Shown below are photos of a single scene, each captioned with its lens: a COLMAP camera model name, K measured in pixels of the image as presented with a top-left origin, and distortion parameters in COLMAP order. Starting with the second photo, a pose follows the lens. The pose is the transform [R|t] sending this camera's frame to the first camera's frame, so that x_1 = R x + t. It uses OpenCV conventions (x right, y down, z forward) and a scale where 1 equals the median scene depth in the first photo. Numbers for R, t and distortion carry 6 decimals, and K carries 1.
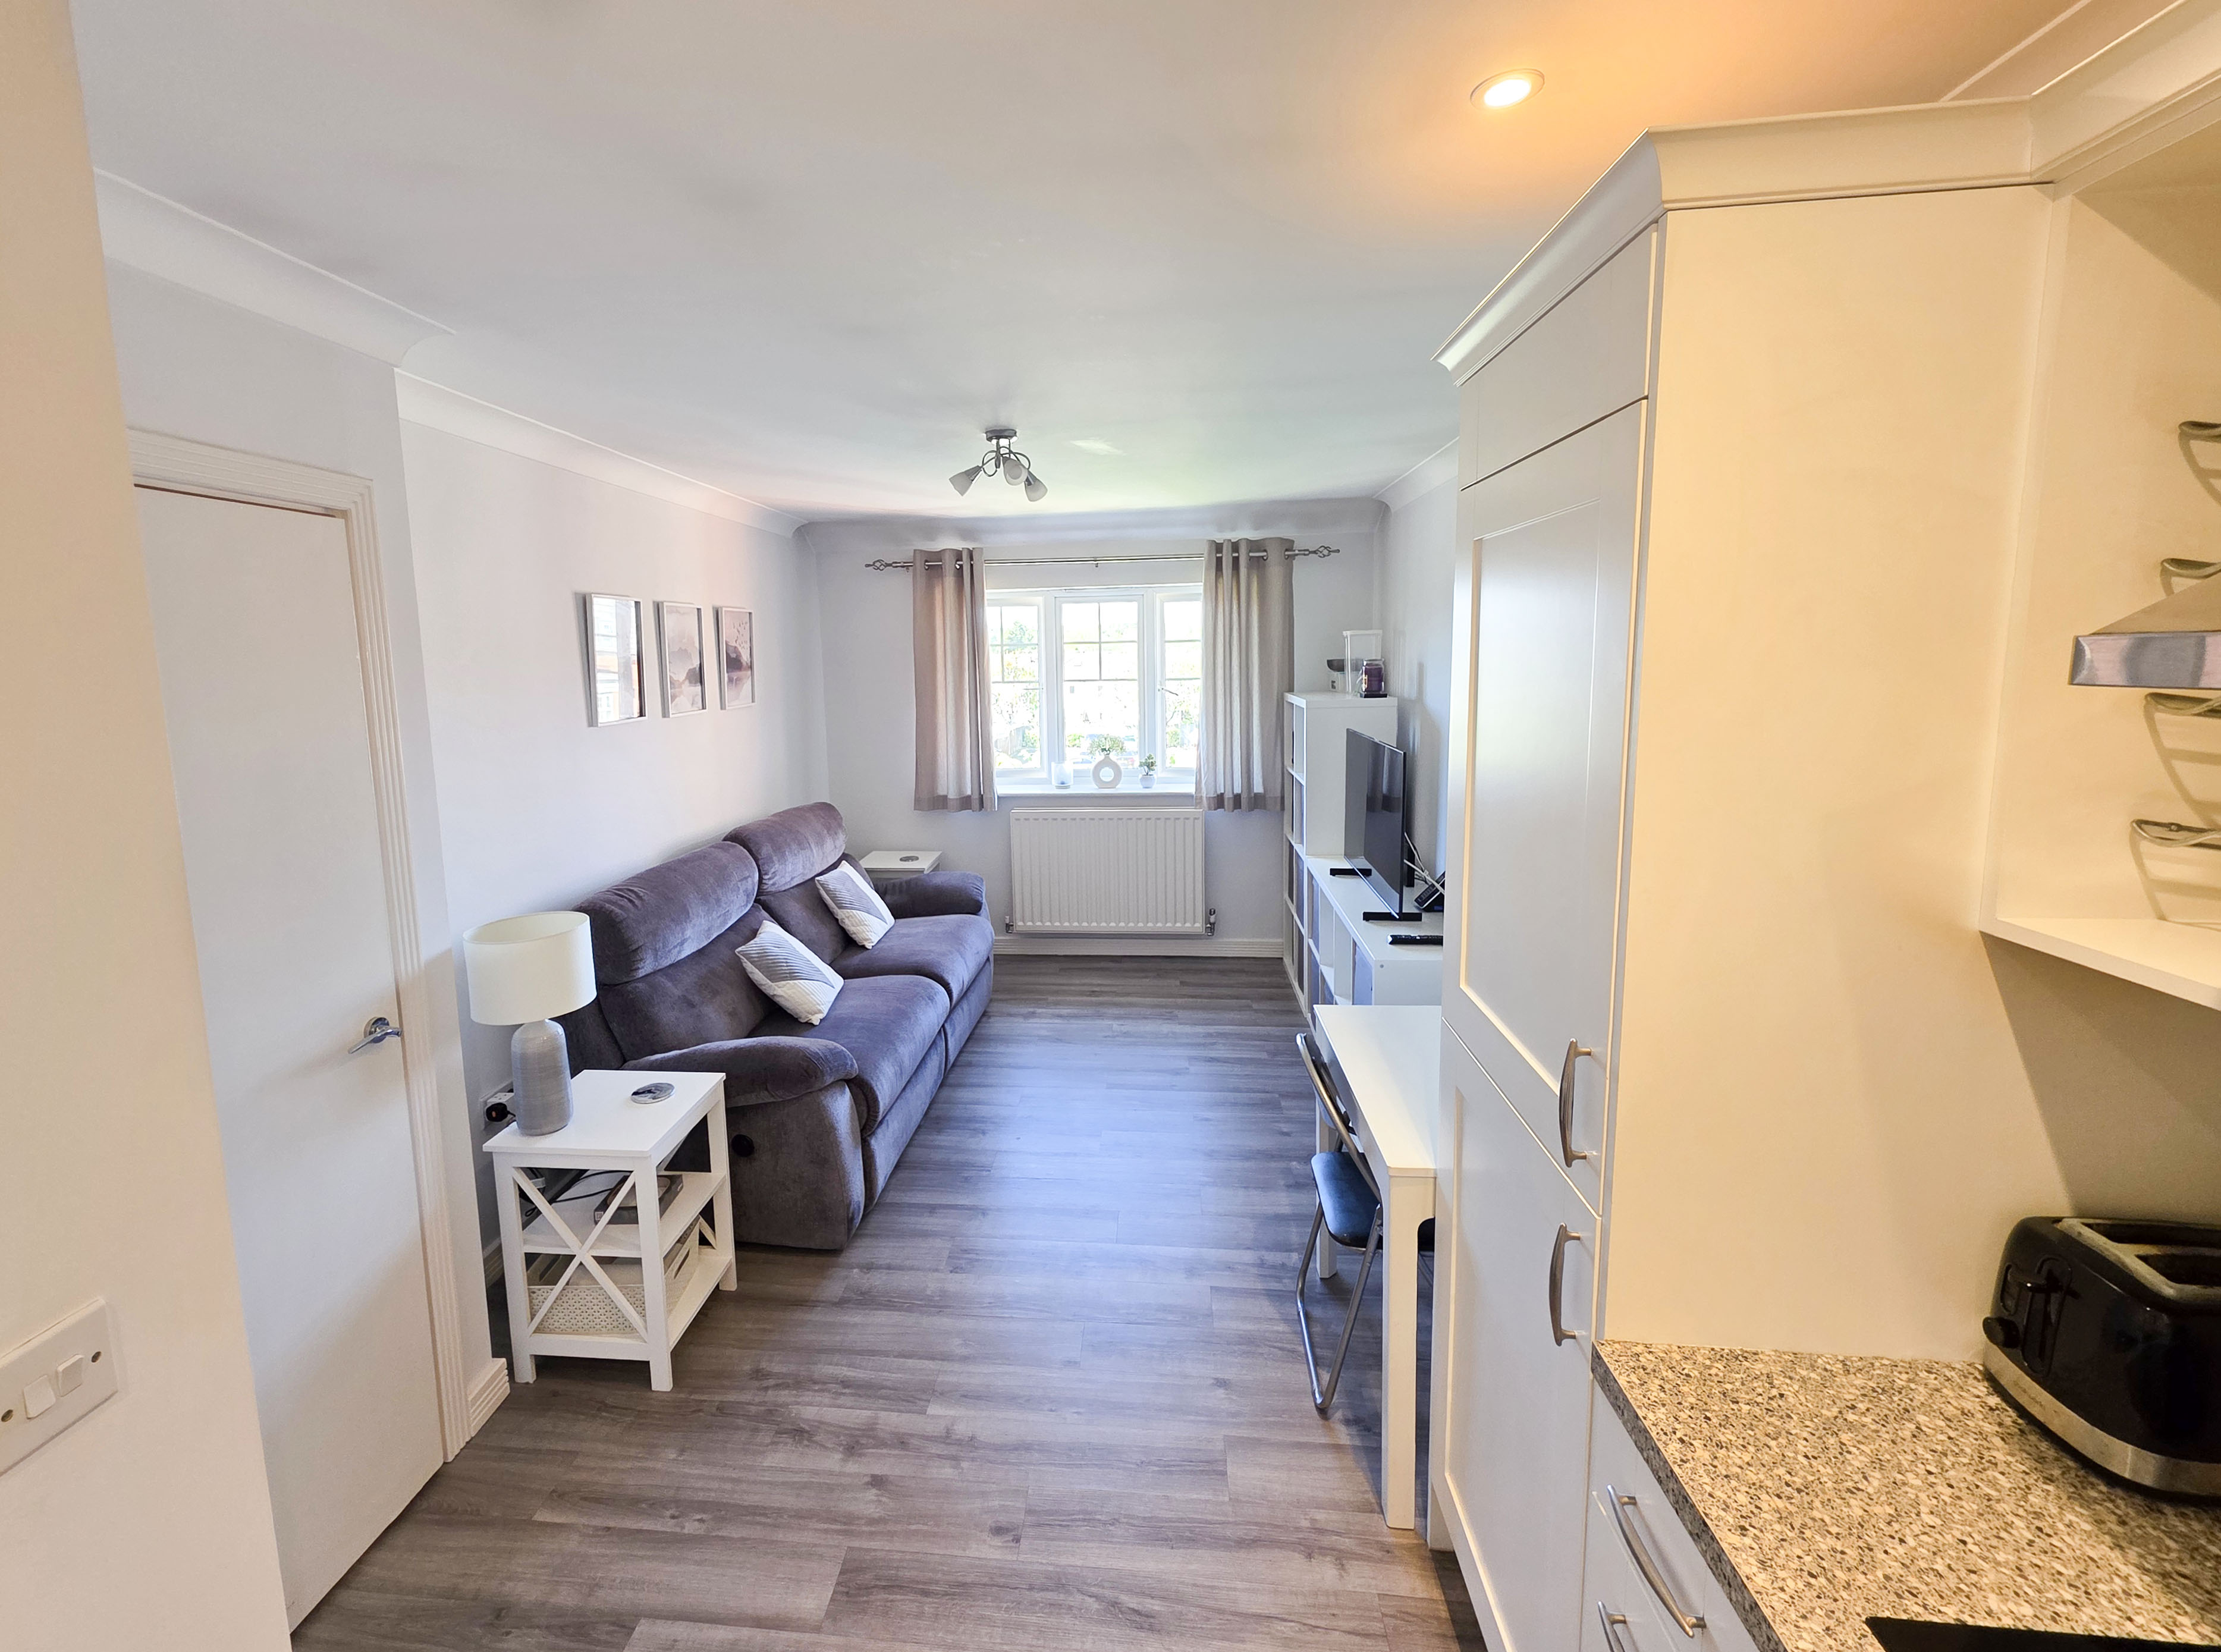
lens RADIAL K [[944.9, 0, 1047.8], [0, 944.9, 769.6], [0, 0, 1]] dist [0.002862, 0.000474]
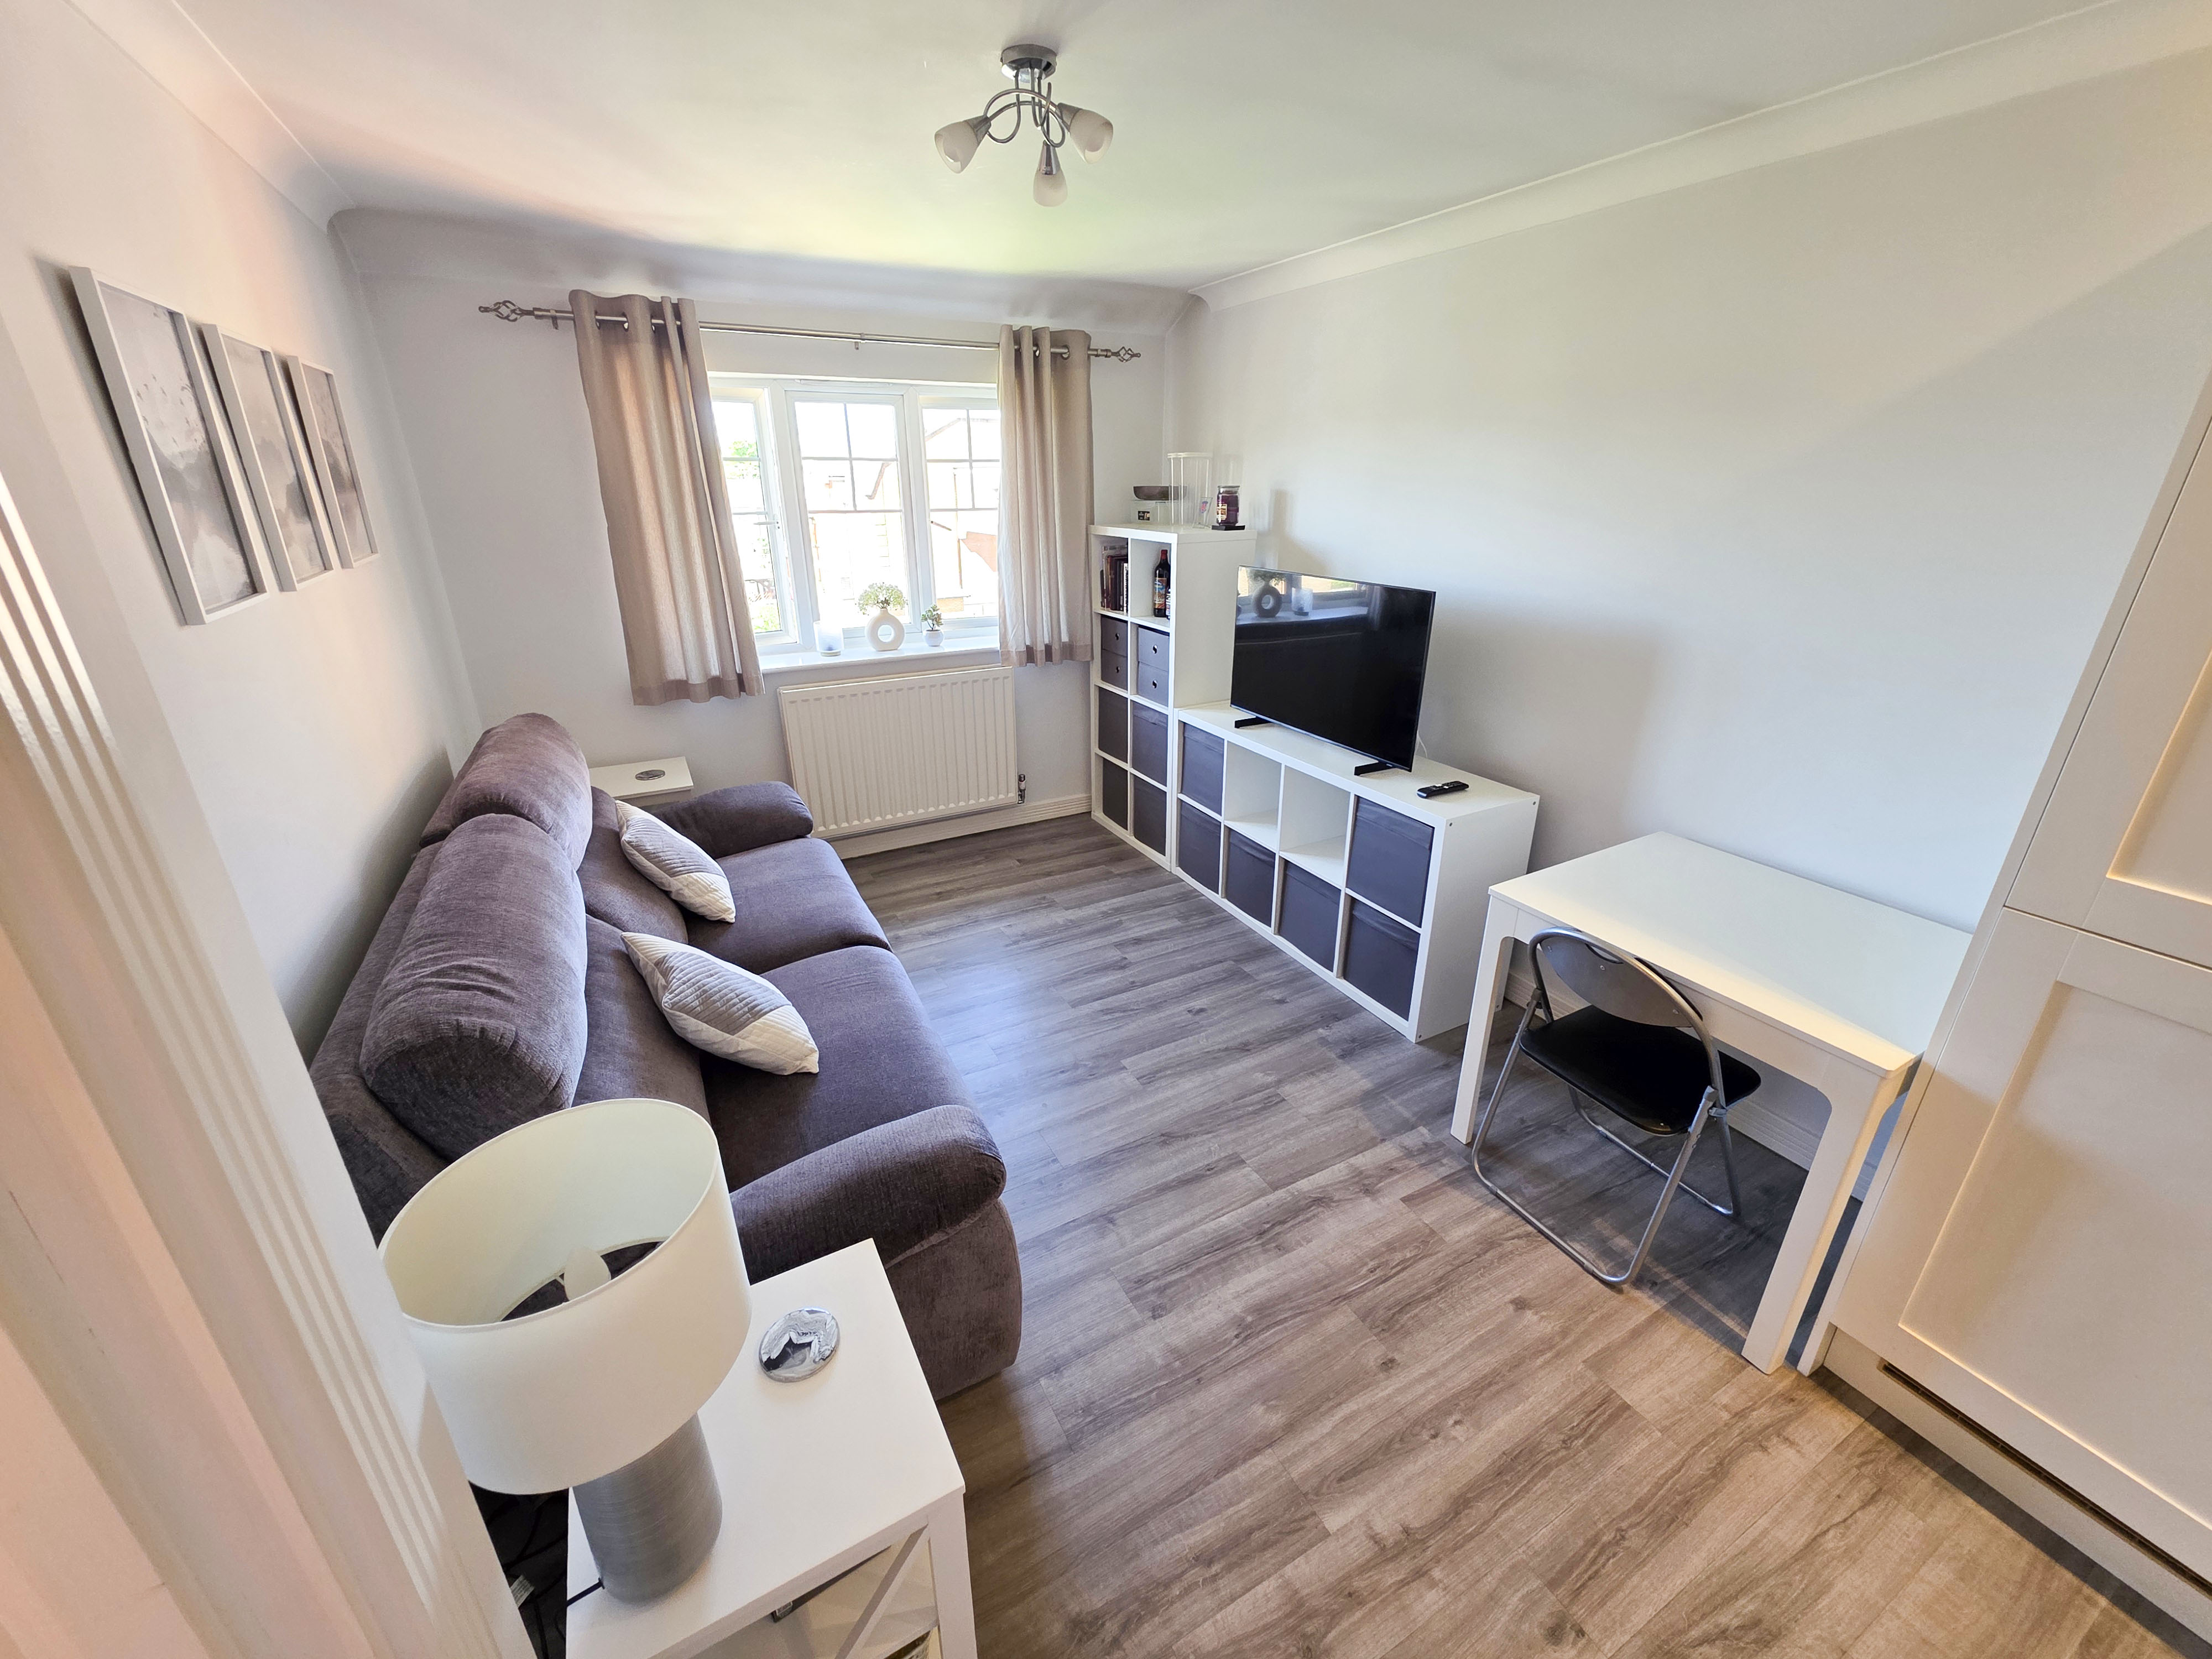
lens RADIAL K [[877.9, 0, 1095.6], [0, 877.9, 819.7], [0, 0, 1]] dist [0.007584, -0.000942]
pose [[0.825026, -0.188946, 0.532571, -0.303932], [0.055622, 0.965021, 0.256206, -0.032762], [-0.562351, -0.181754, 0.806676, 0.354525]]
